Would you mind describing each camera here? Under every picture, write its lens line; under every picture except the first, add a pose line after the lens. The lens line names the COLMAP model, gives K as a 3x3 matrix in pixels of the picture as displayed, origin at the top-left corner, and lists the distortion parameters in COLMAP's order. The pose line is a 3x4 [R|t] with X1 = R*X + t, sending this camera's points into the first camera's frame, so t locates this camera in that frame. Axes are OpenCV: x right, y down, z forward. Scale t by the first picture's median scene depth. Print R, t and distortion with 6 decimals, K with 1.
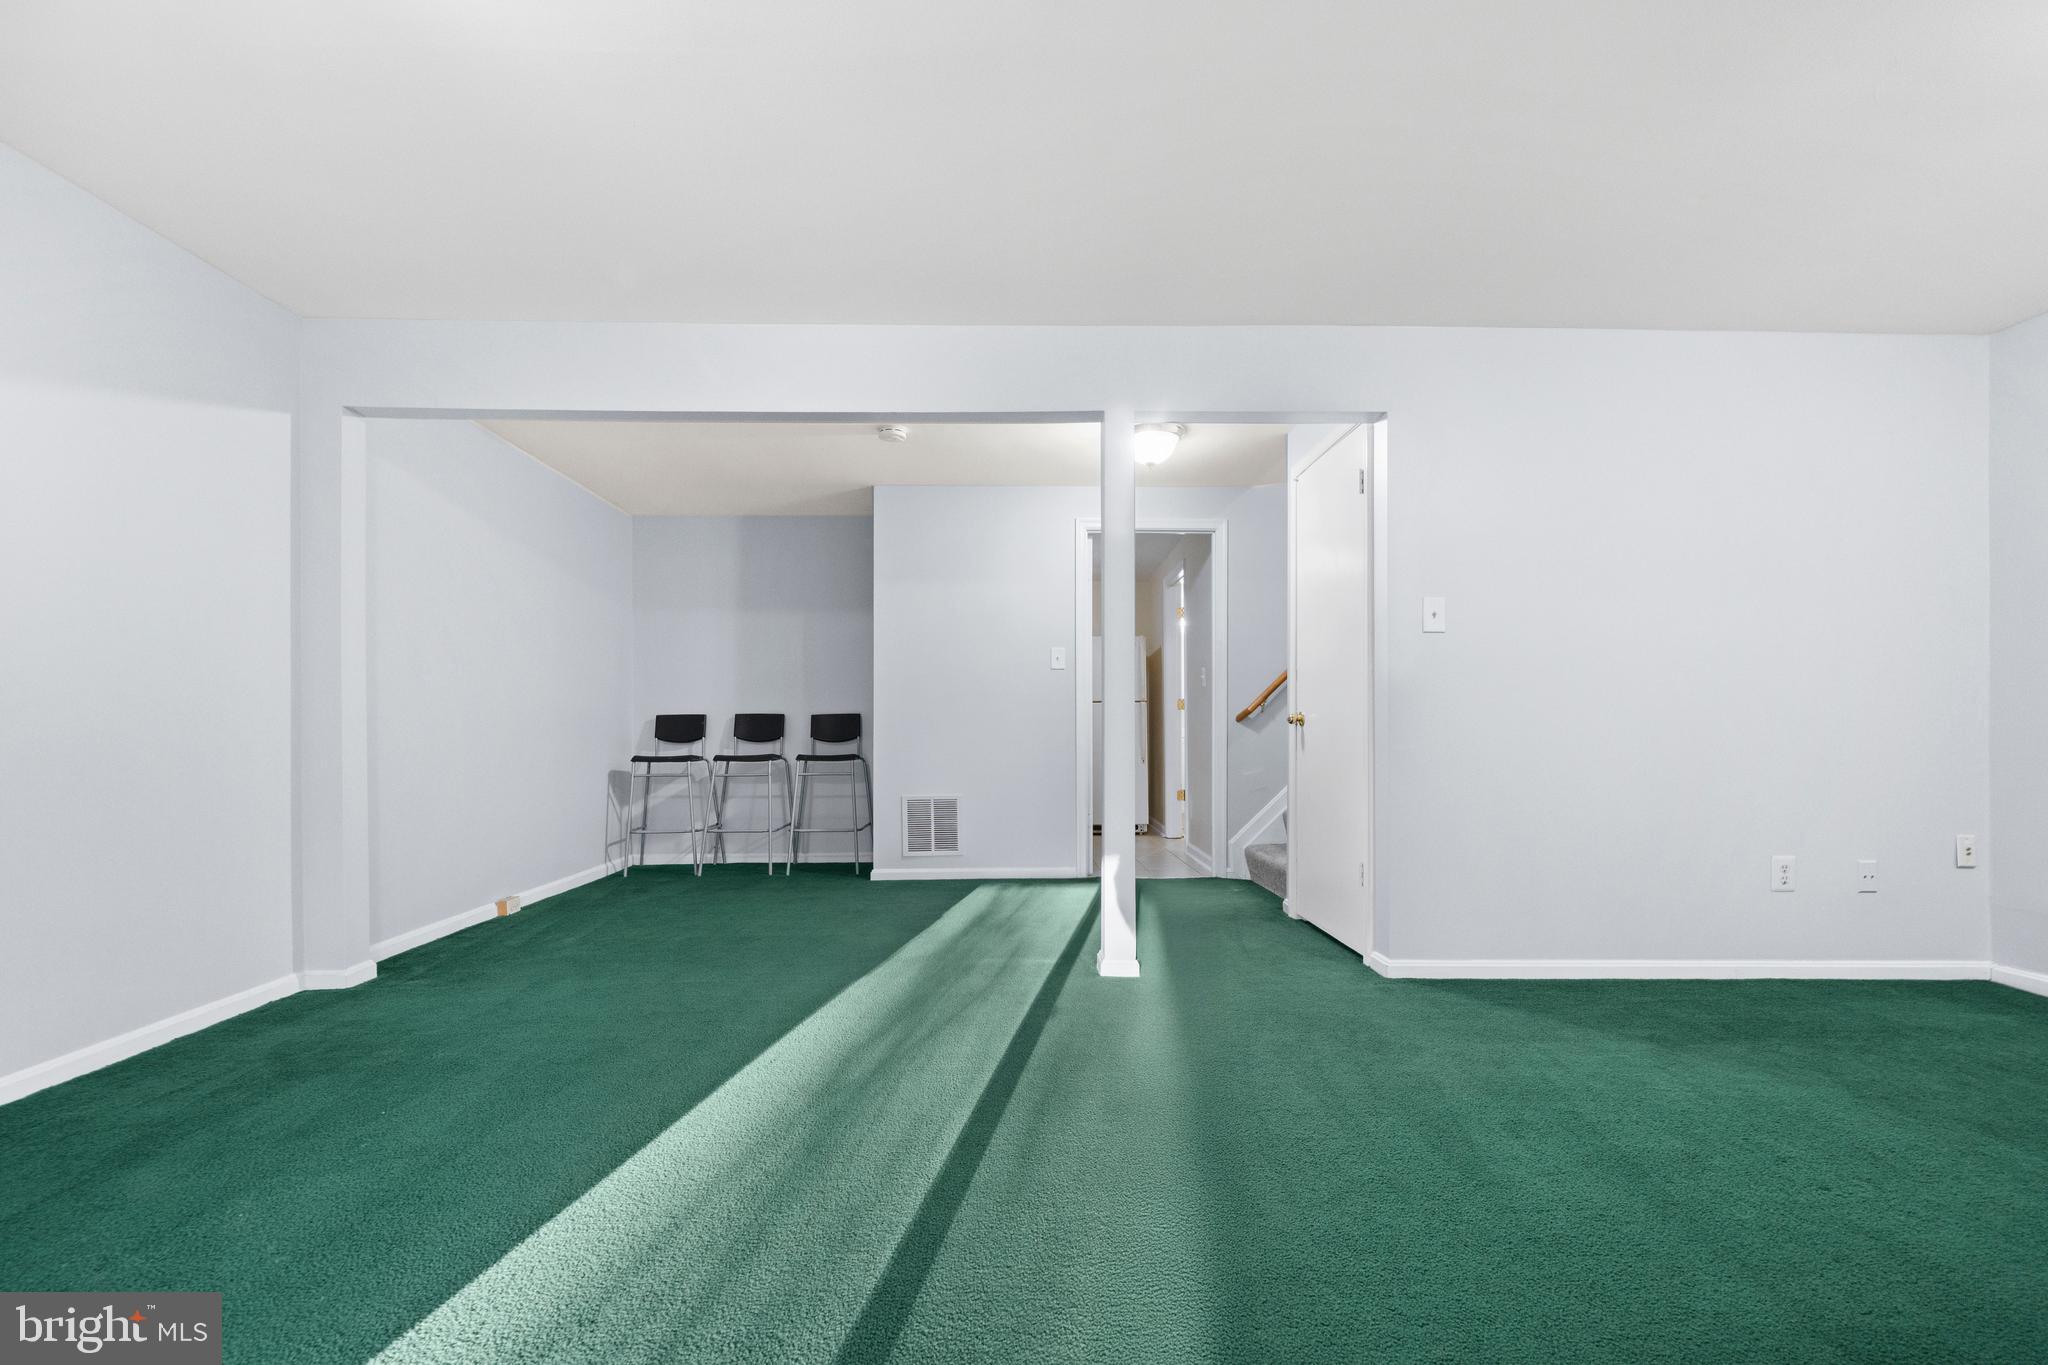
lens RADIAL K [[878.5, 0, 1023.4], [0, 878.5, 724.8], [0, 0, 1]] dist [-0.003483, -0.000249]
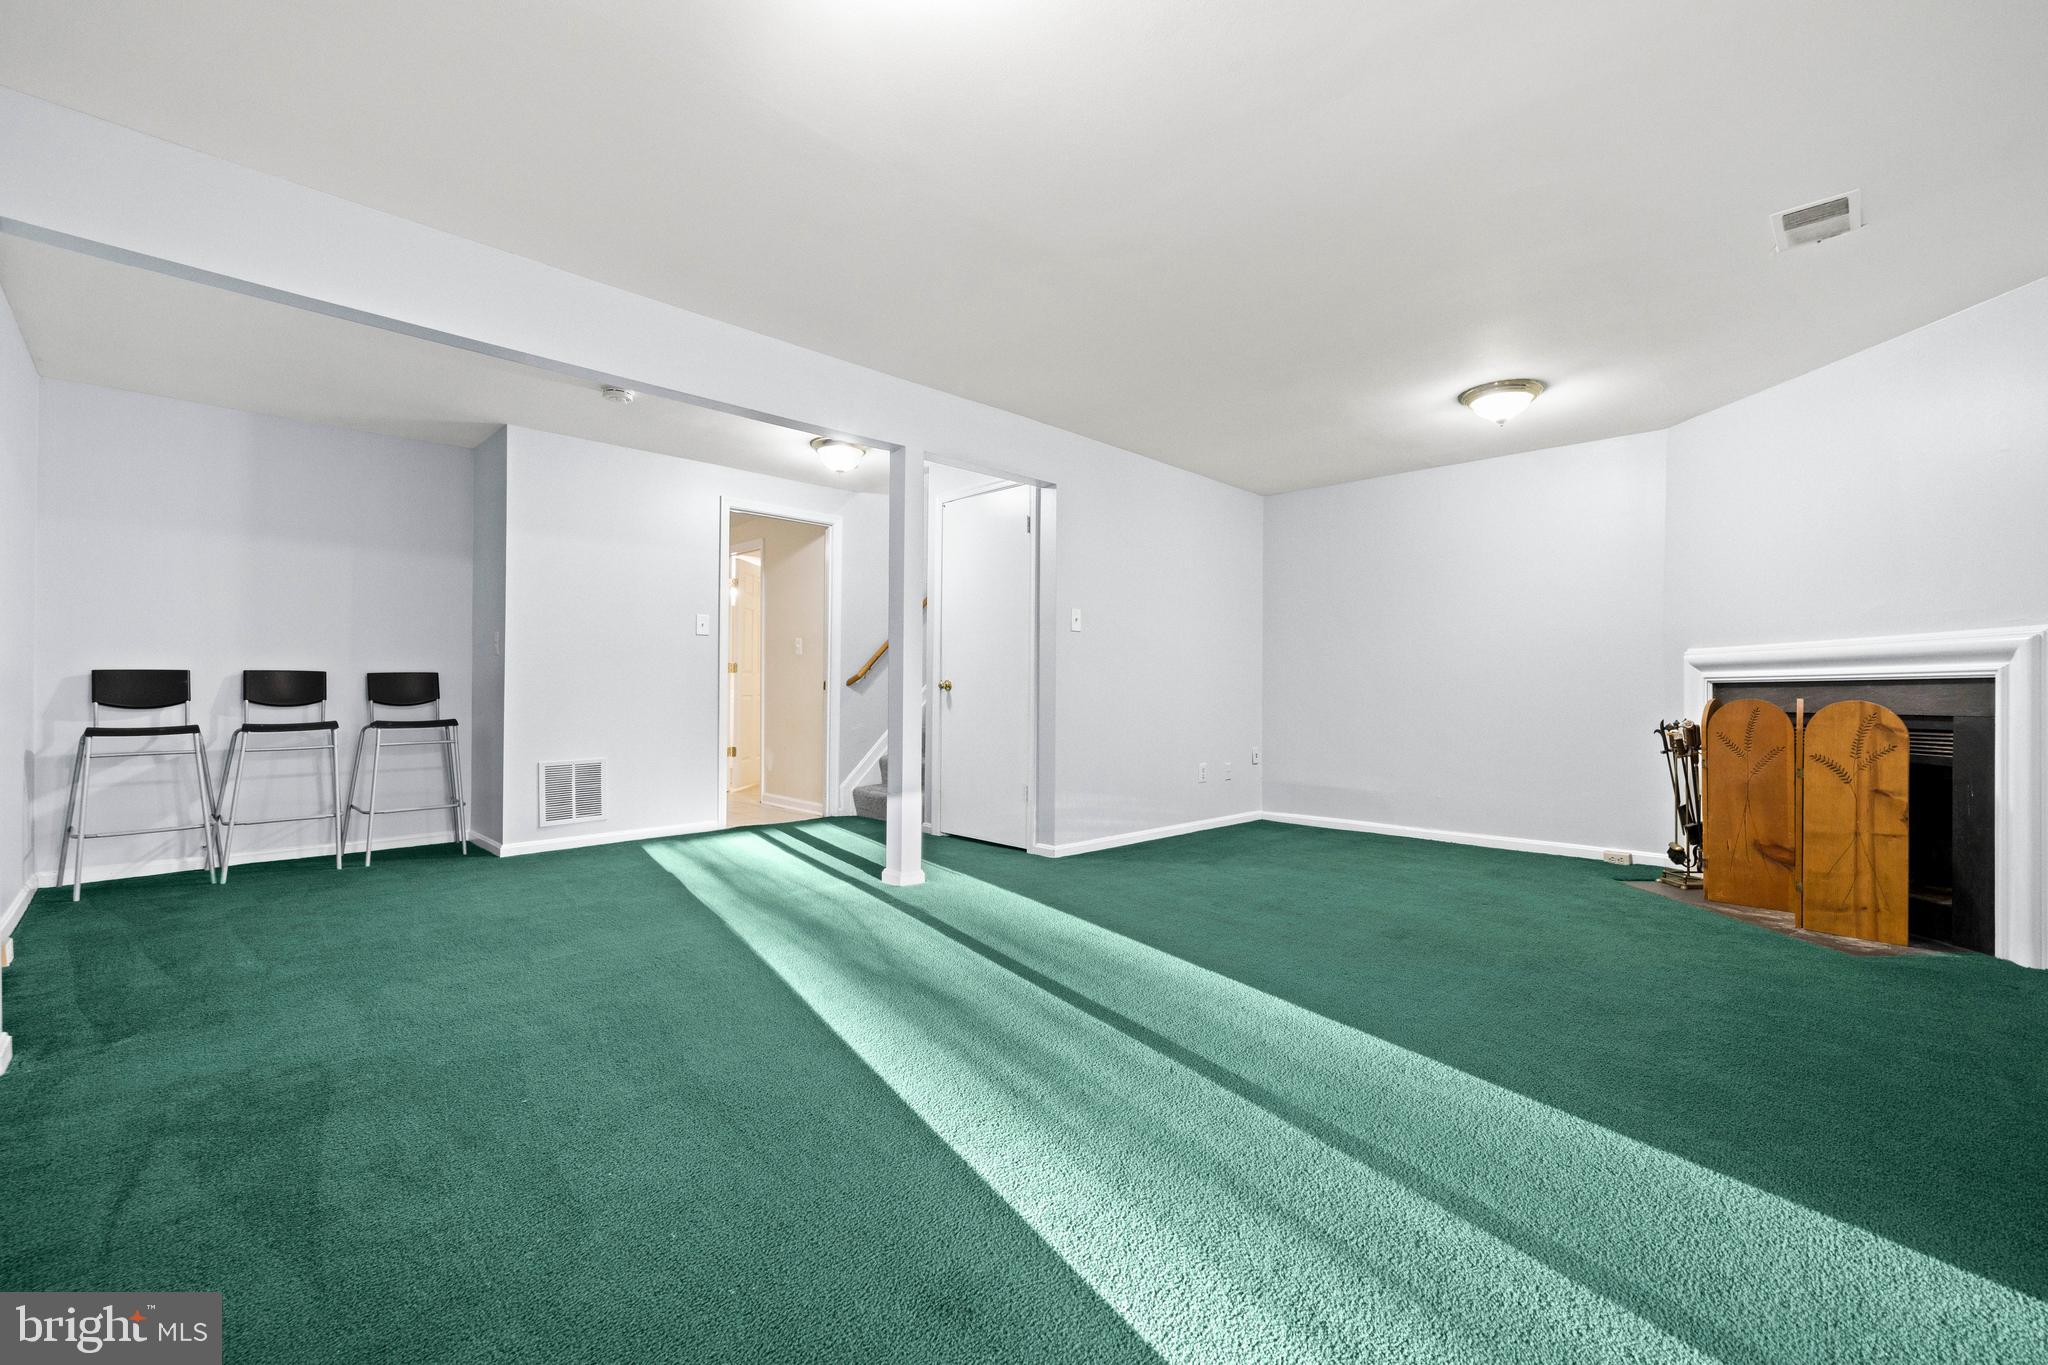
lens RADIAL K [[863.3, 0, 1024.0], [0, 863.3, 682.5], [0, 0, 1]] dist [0.001128, 0.000223]
pose [[0.716755, 0.009547, 0.697259, -0.409925], [-0.008839, 0.999950, -0.004606, -0.004495], [-0.697269, -0.002862, 0.716804, -0.019733]]
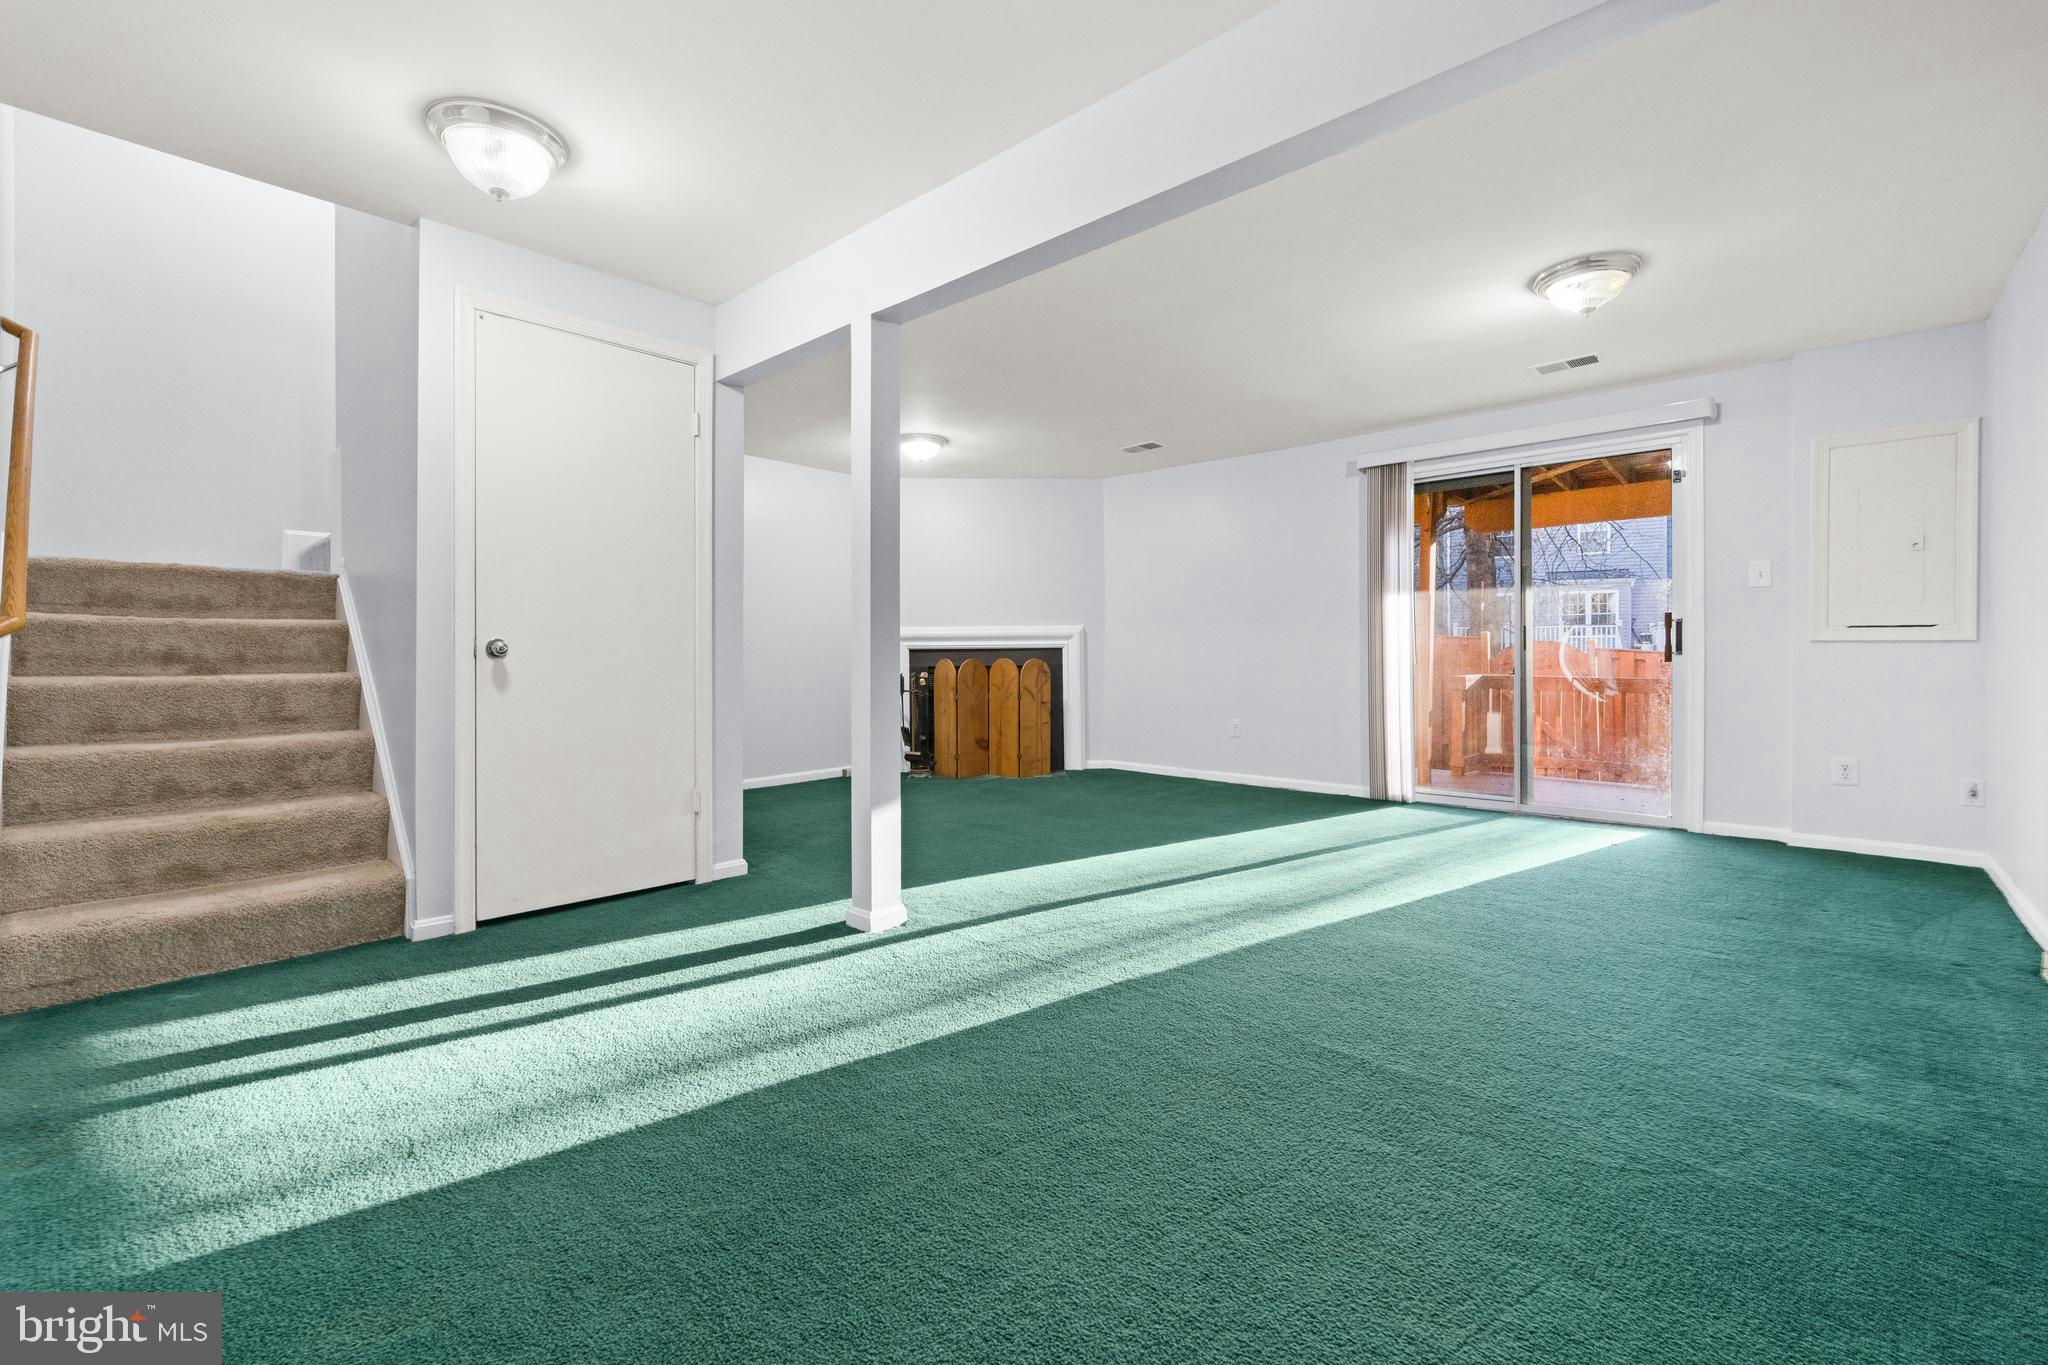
lens RADIAL K [[863.3, 0, 1024.0], [0, 863.3, 682.5], [0, 0, 1]] dist [0.001128, 0.000223]
pose [[-0.732195, -0.016005, 0.680907, -0.385933], [0.002397, 0.999657, 0.026076, 0.002568], [-0.681091, 0.020725, -0.731906, 0.967050]]
